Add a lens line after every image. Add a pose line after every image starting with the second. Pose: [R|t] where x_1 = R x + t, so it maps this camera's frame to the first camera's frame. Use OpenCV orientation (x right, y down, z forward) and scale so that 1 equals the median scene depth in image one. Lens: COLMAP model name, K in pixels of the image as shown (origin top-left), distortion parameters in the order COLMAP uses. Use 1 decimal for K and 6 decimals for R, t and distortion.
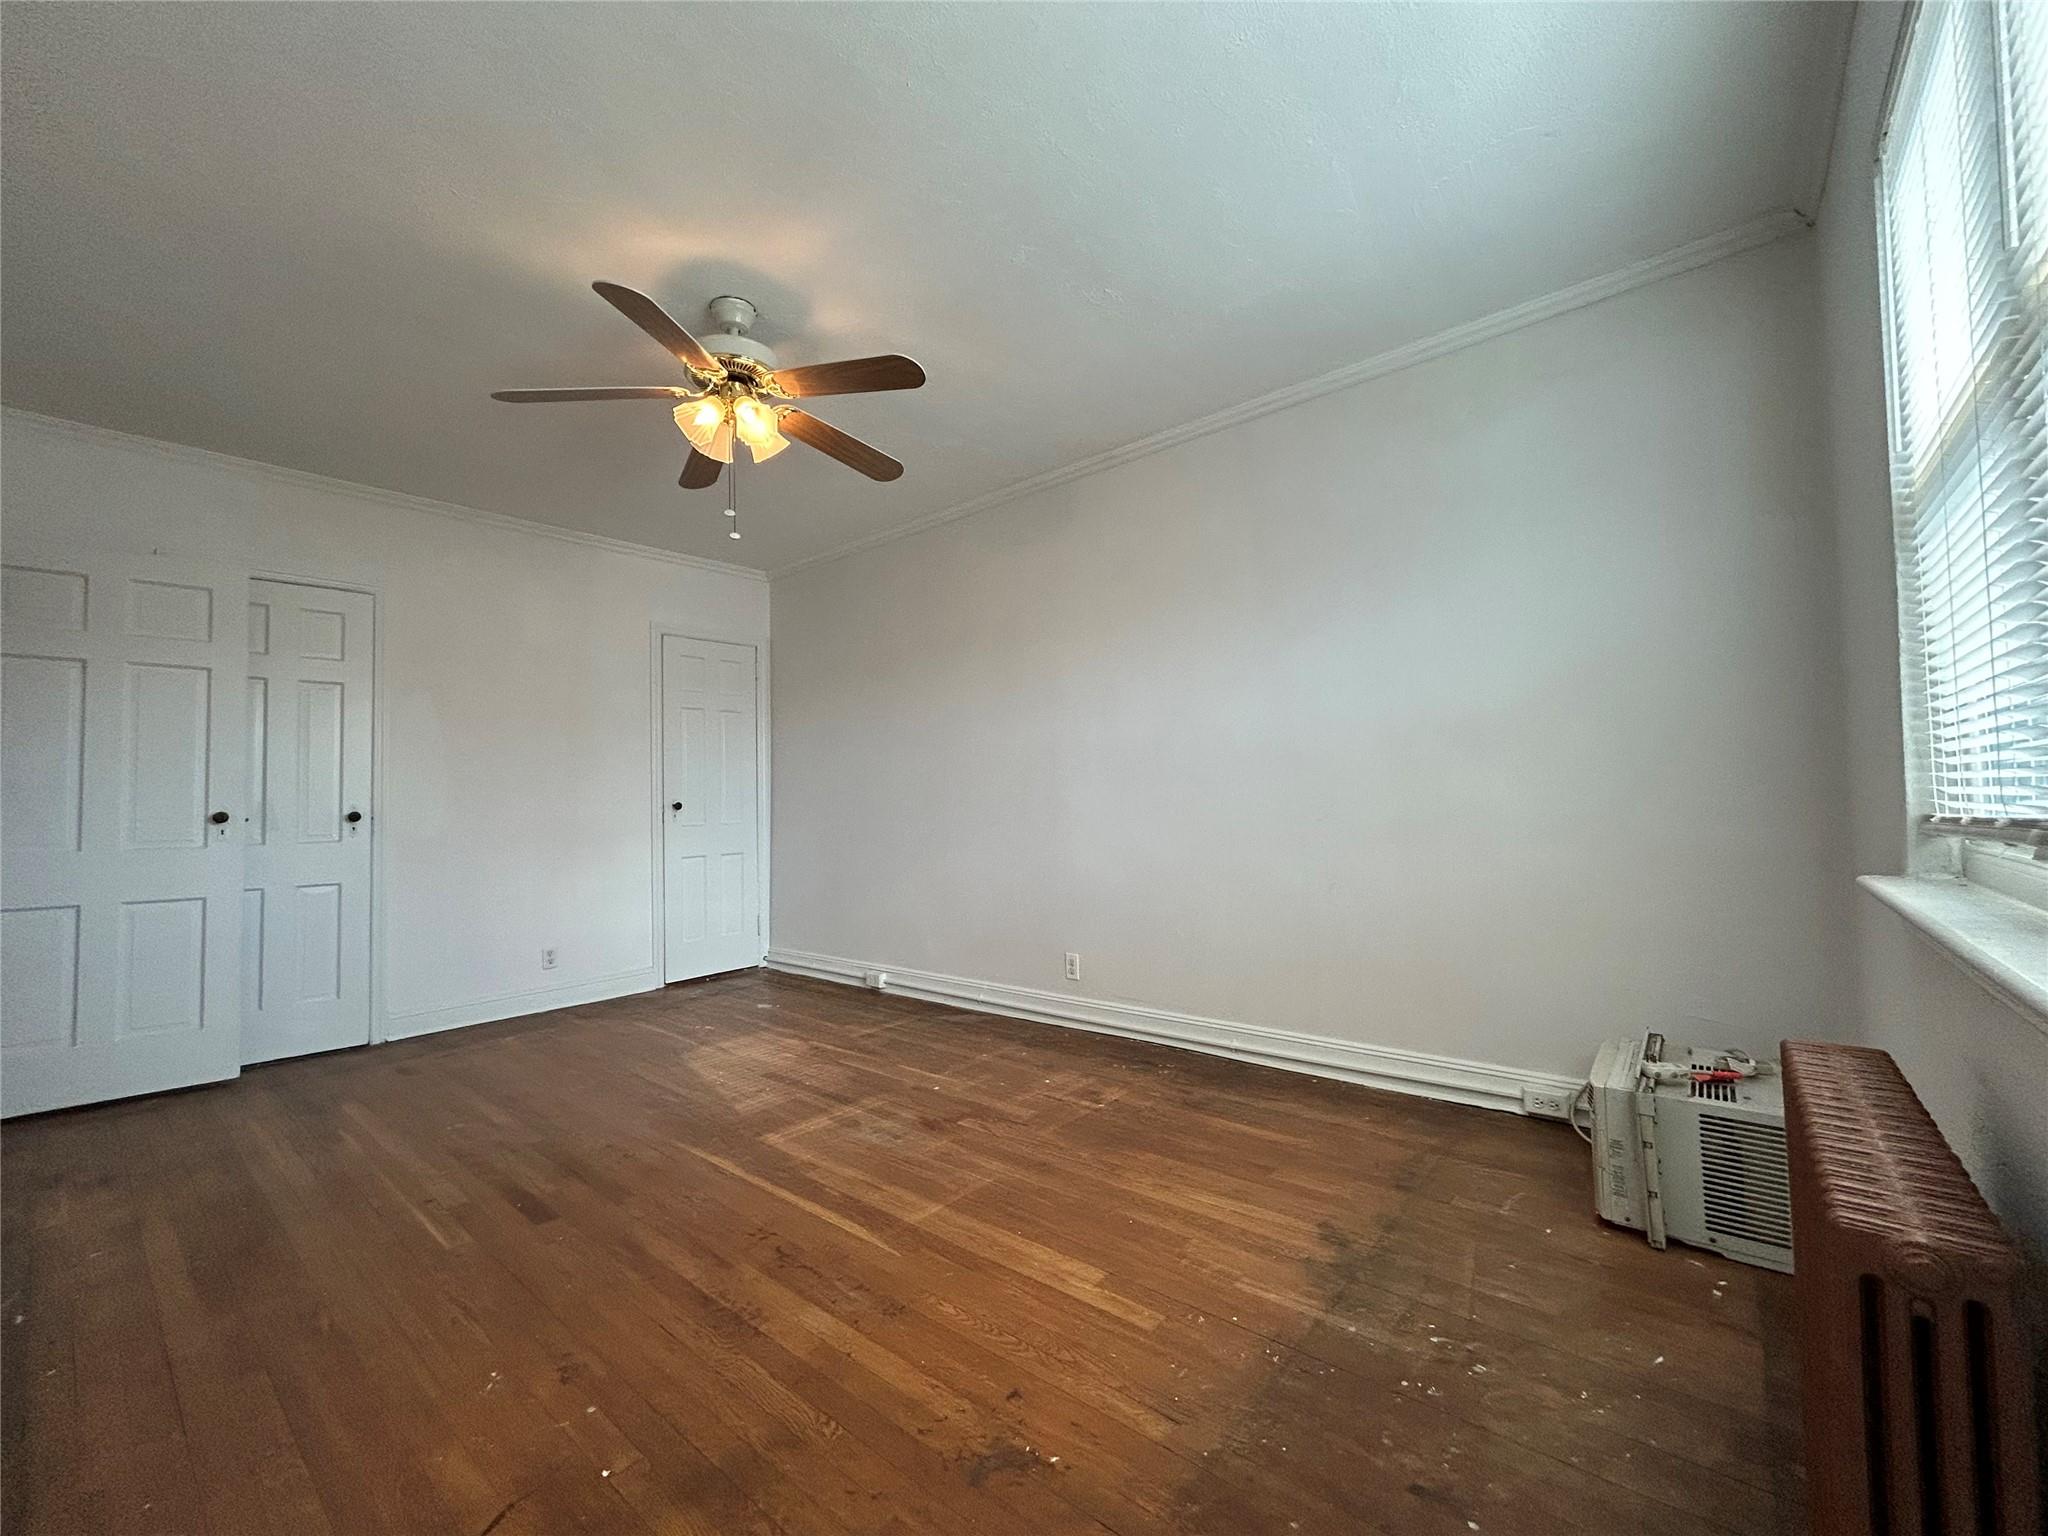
lens RADIAL K [[825.9, 0, 1023.3], [0, 825.9, 768.6], [0, 0, 1]] dist [-0.000026, -0.000649]
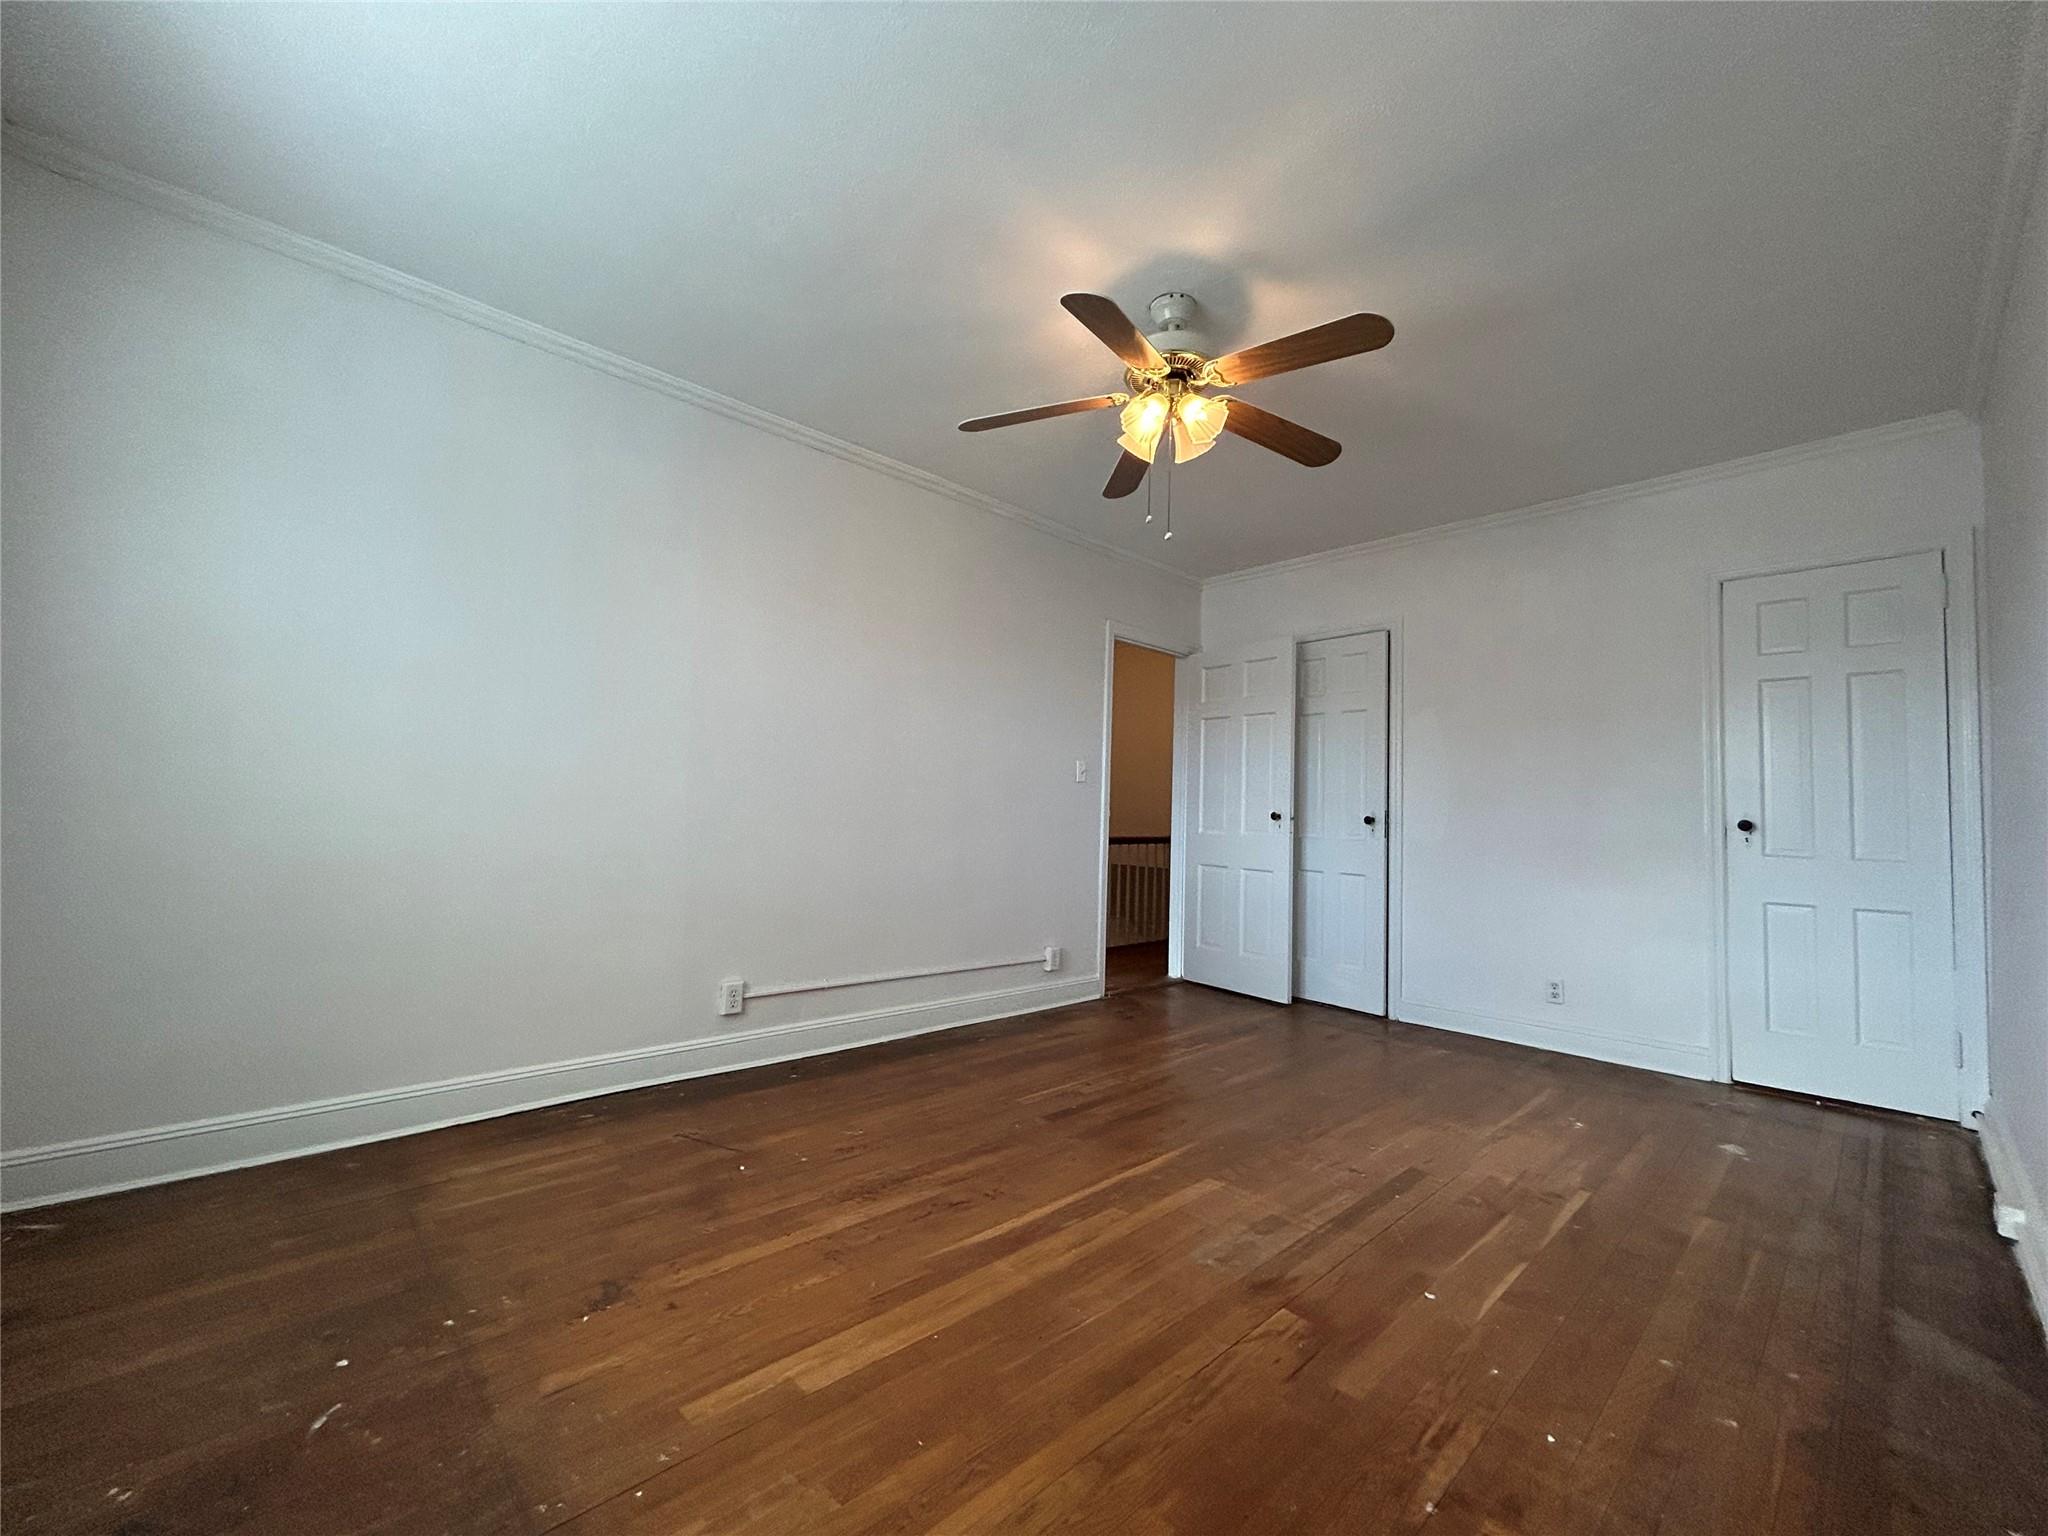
lens RADIAL K [[825.9, 0, 1023.3], [0, 825.9, 768.6], [0, 0, 1]] dist [-0.000026, -0.000649]
pose [[-0.109447, -0.032901, -0.993448, 0.539601], [0.015798, 0.999268, -0.034834, 0.021059], [0.993867, -0.019507, -0.108847, 0.787008]]
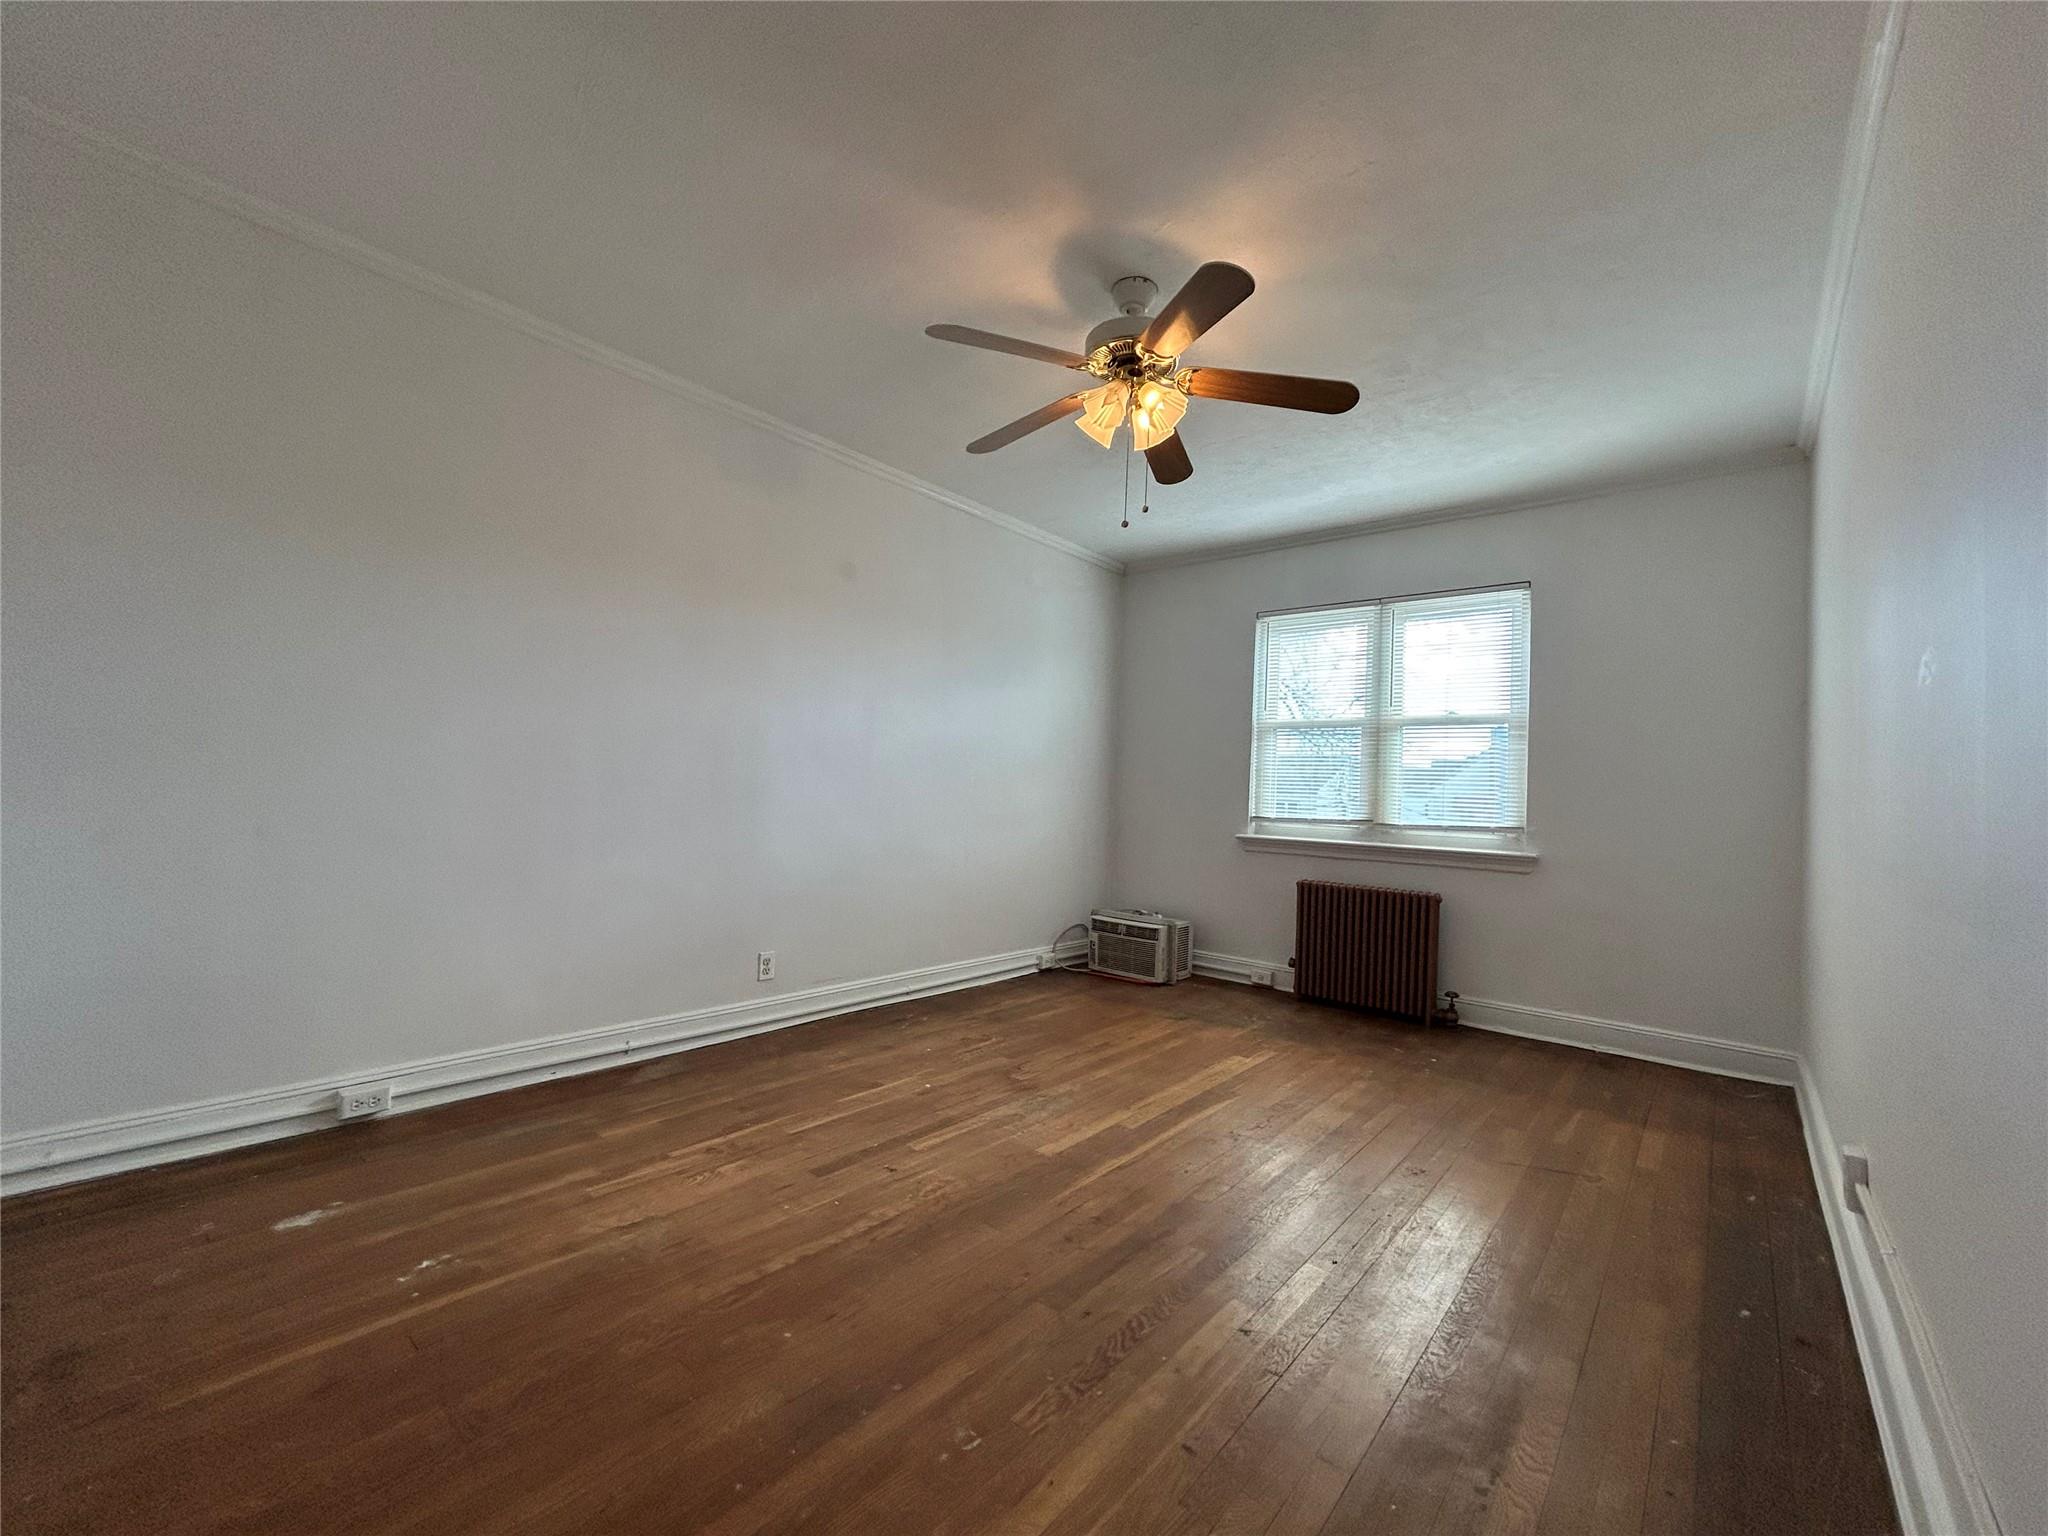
lens RADIAL K [[825.9, 0, 1023.3], [0, 825.9, 768.6], [0, 0, 1]] dist [-0.000026, -0.000649]
pose [[0.002127, 0.053695, 0.998555, -1.106838], [-0.084050, 0.995034, -0.053326, 0.057810], [-0.996459, -0.083815, 0.006629, 0.920933]]
